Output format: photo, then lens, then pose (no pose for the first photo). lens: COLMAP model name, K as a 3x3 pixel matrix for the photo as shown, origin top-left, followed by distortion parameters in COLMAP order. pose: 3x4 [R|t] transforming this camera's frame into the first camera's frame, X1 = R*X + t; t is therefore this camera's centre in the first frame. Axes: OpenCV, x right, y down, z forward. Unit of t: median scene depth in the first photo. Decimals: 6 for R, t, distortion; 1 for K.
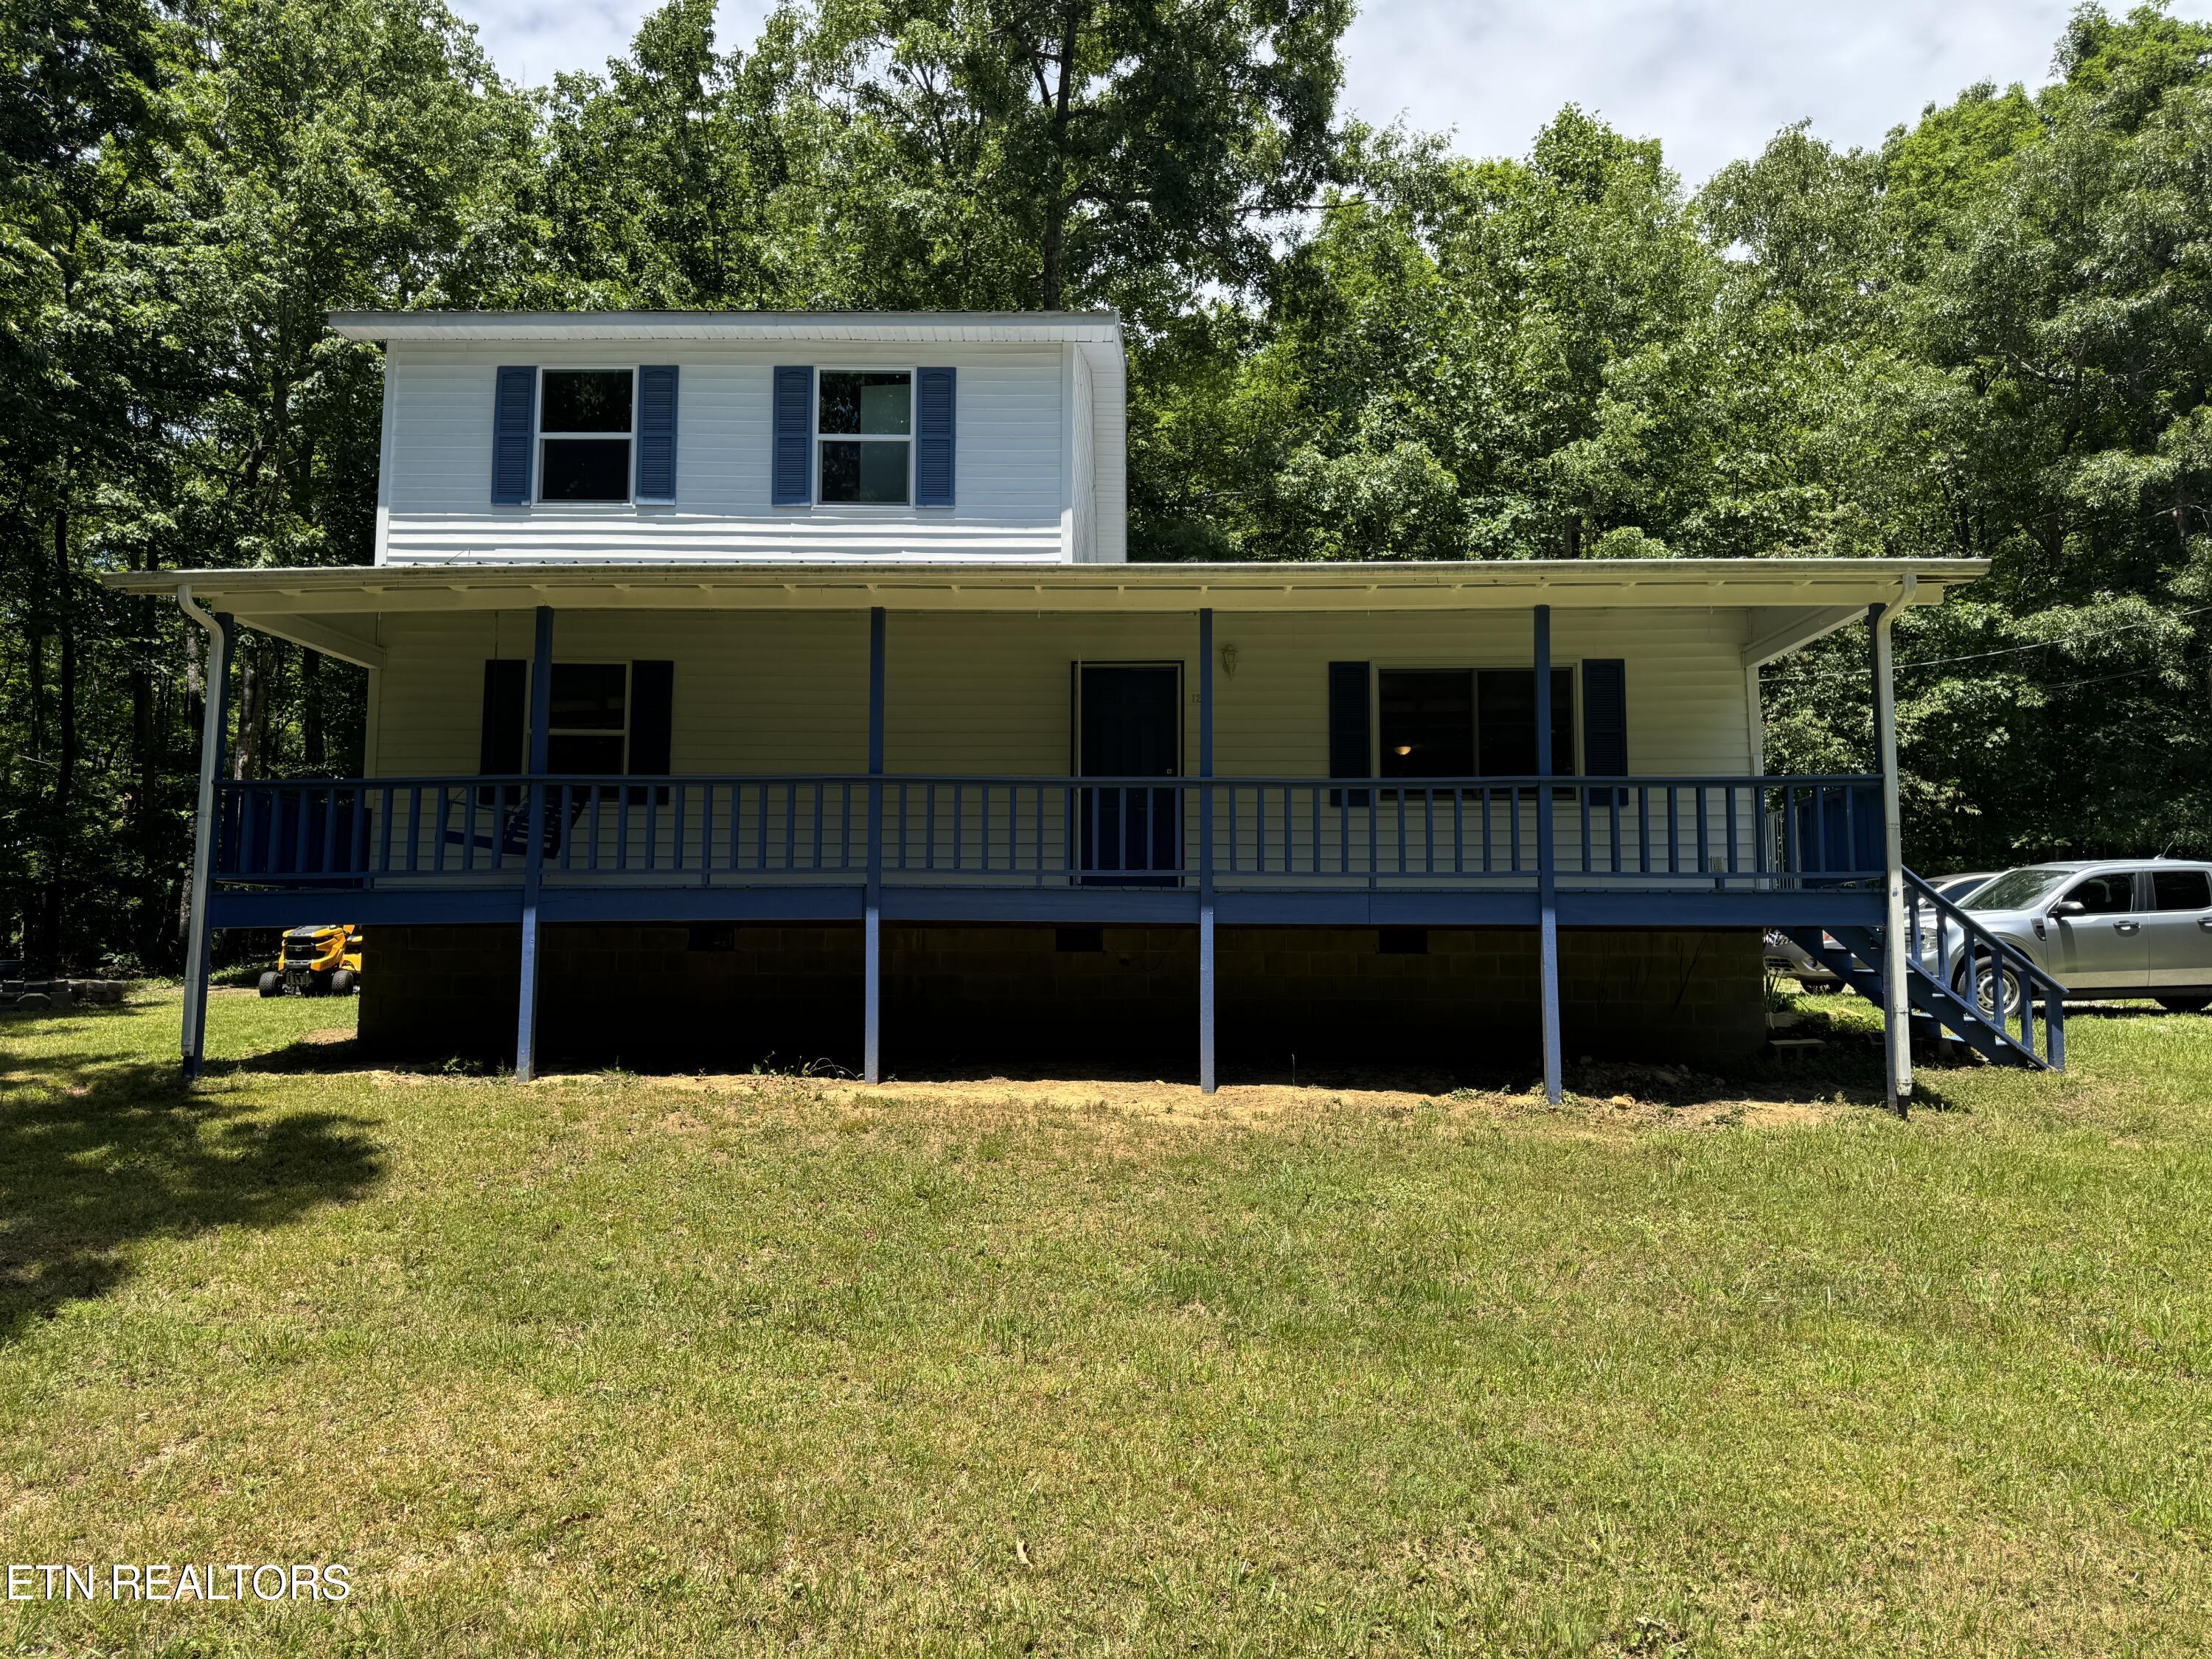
lens RADIAL K [[1564.8, 0, 1103.7], [0, 1564.8, 836.8], [0, 0, 1]] dist [0.028713, -0.027051]
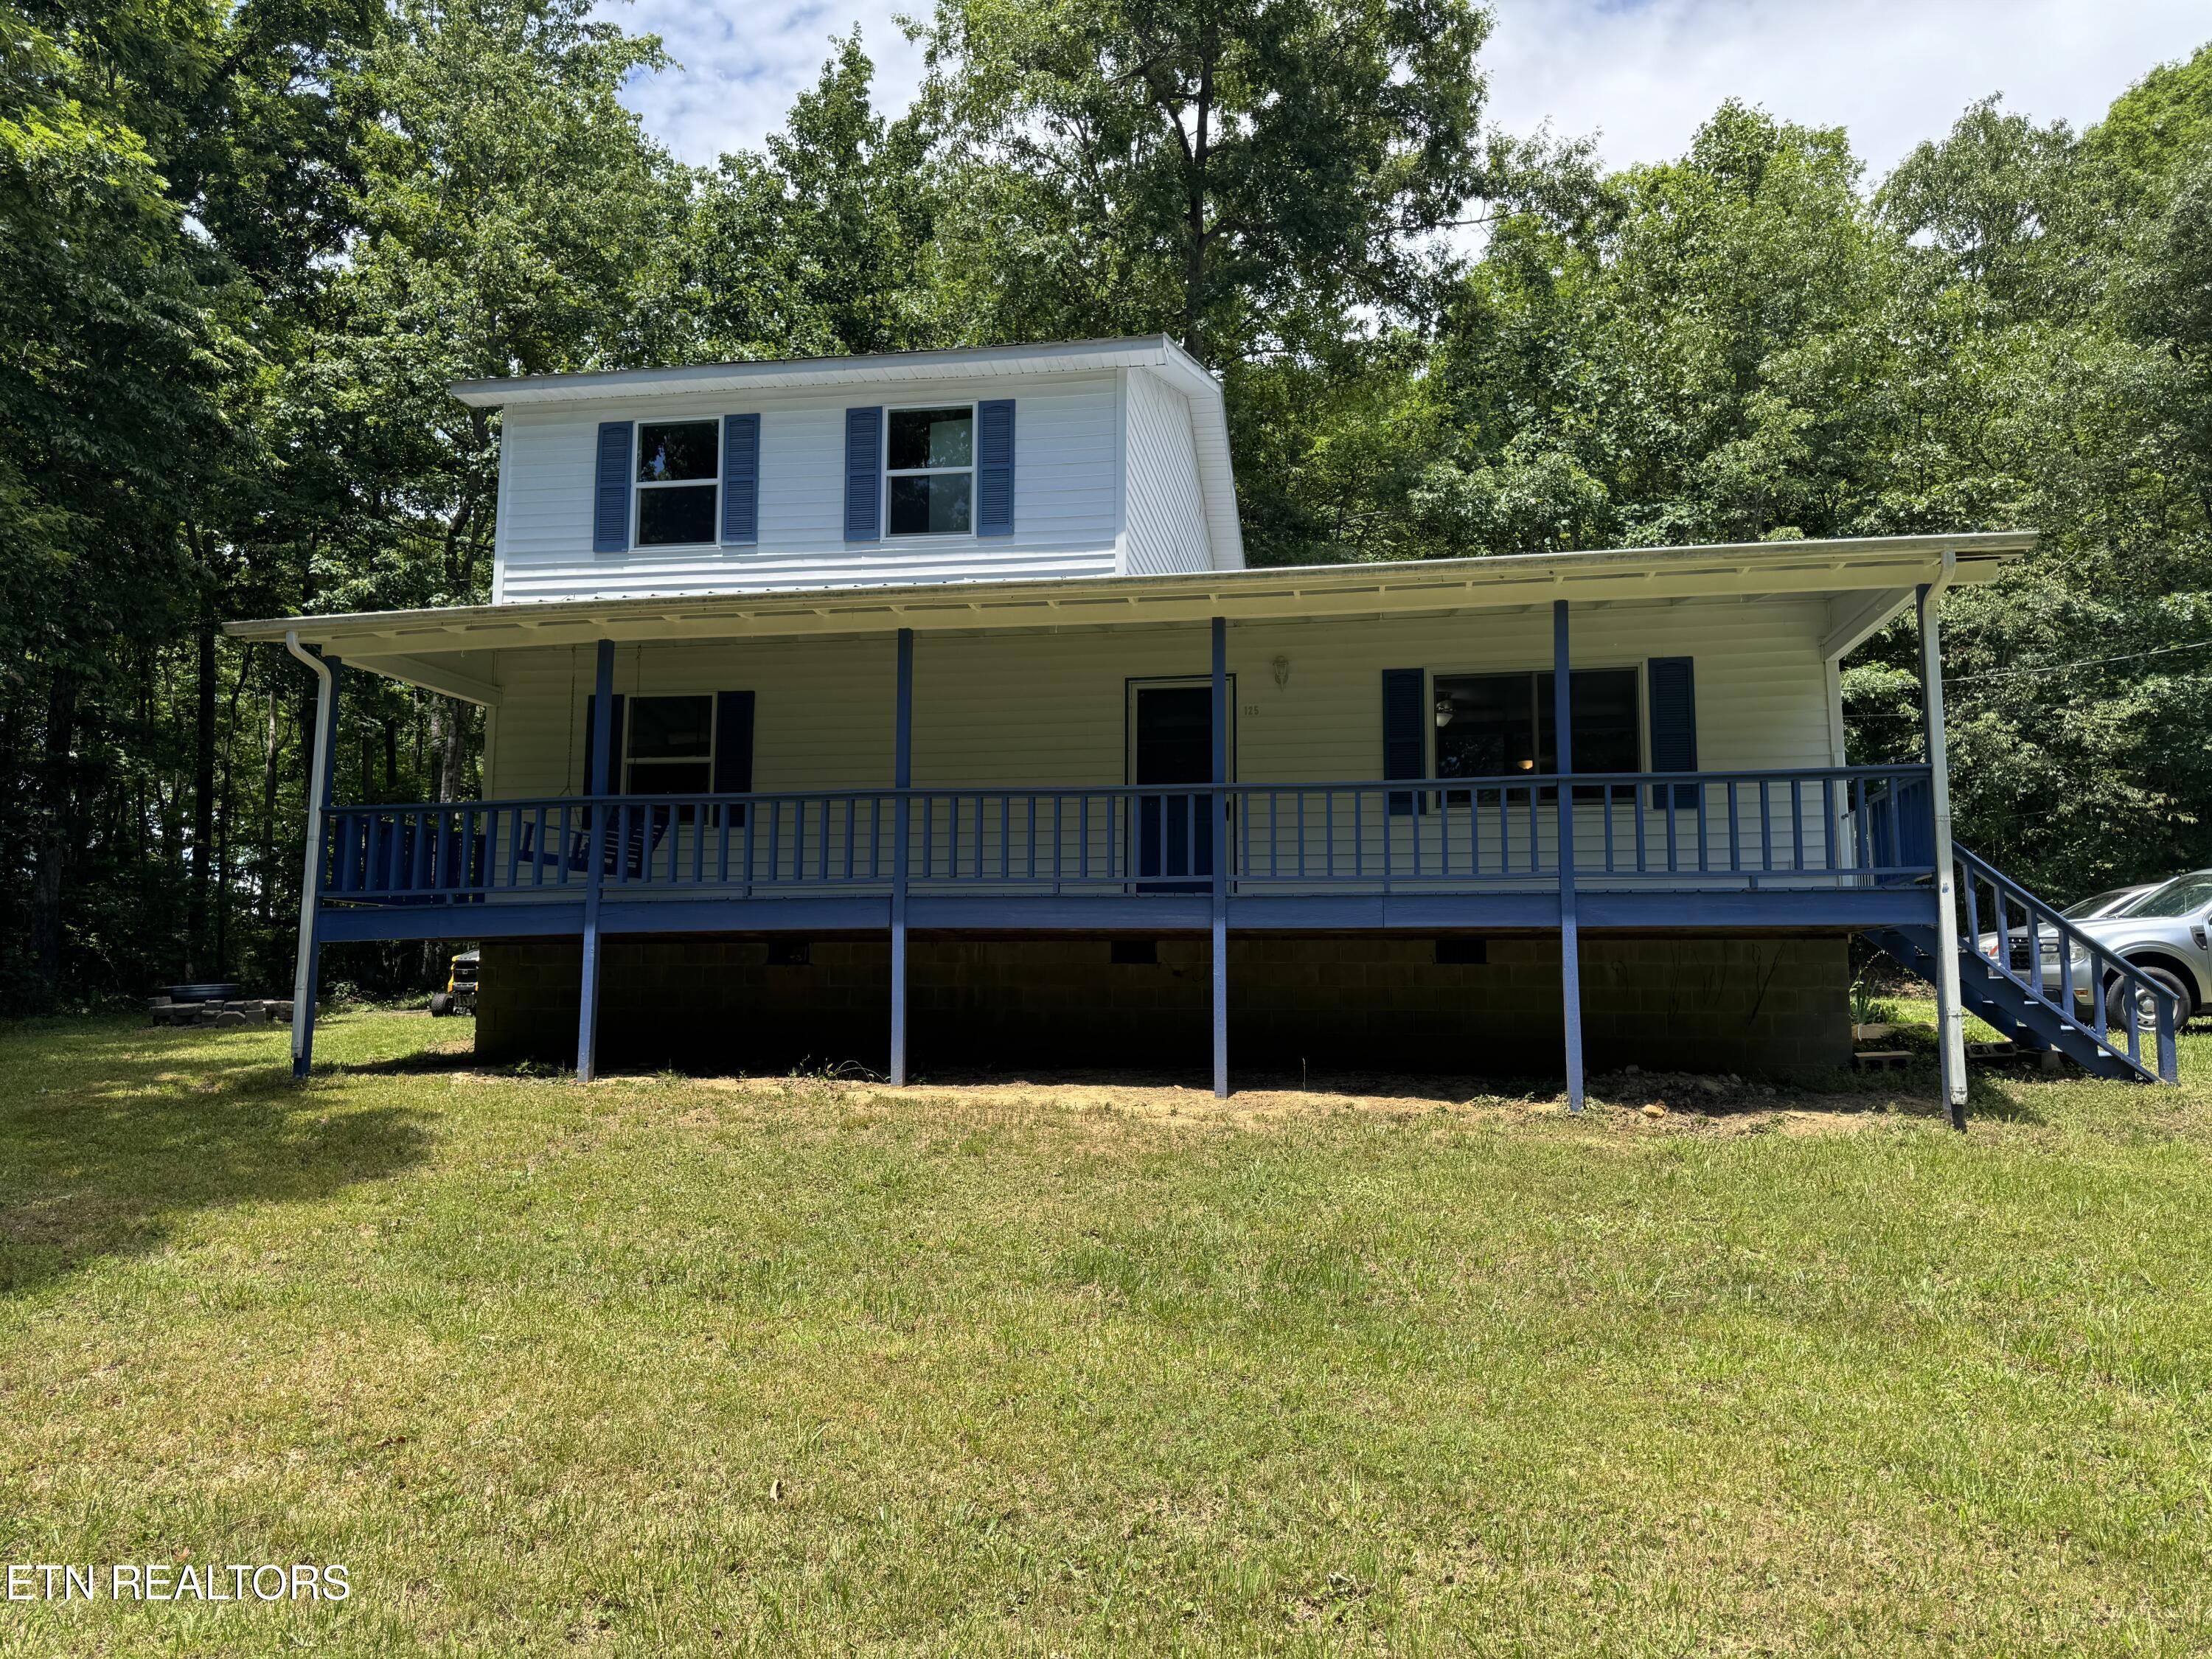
lens RADIAL K [[1564.8, 0, 1096.1], [0, 1564.8, 833.4], [0, 0, 1]] dist [0.028713, -0.027051]
pose [[0.988817, -0.017696, -0.148079, 0.109383], [0.013804, 0.999533, -0.027270, 0.016275], [0.148492, 0.024921, 0.988599, -0.006760]]
